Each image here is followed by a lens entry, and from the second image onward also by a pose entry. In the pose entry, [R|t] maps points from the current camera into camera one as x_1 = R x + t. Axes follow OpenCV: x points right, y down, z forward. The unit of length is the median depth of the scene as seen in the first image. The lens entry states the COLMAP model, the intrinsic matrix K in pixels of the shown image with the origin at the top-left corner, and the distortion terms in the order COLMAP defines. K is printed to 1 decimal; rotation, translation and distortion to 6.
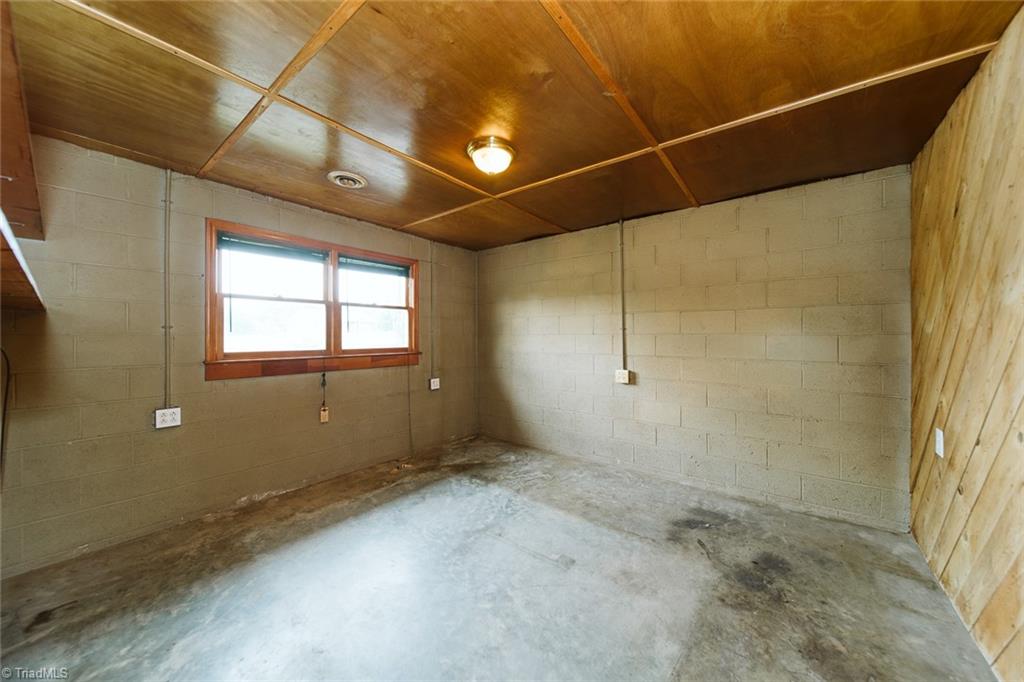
lens RADIAL K [[359.1, 0, 517.4], [0, 359.1, 336.0], [0, 0, 1]] dist [-0.006465, -0.000259]
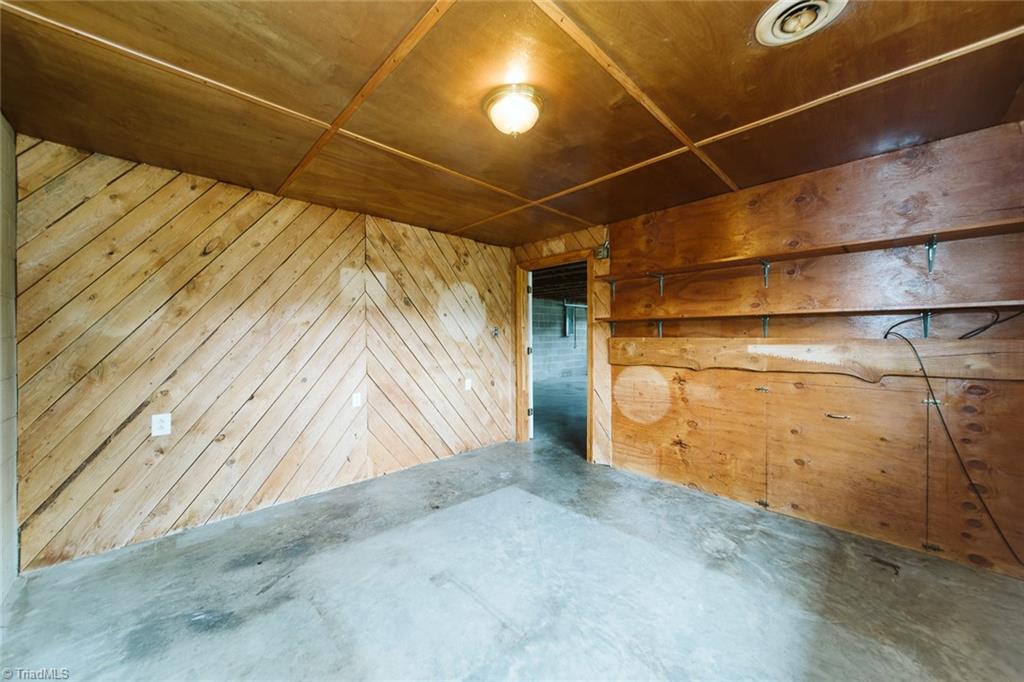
lens RADIAL K [[359.1, 0, 517.4], [0, 359.1, 336.0], [0, 0, 1]] dist [-0.006465, -0.000259]
pose [[-0.991623, 0.005192, 0.129061, -0.191909], [0.005088, 0.999986, -0.001131, -0.000846], [-0.129065, -0.000465, -0.991636, 1.936375]]
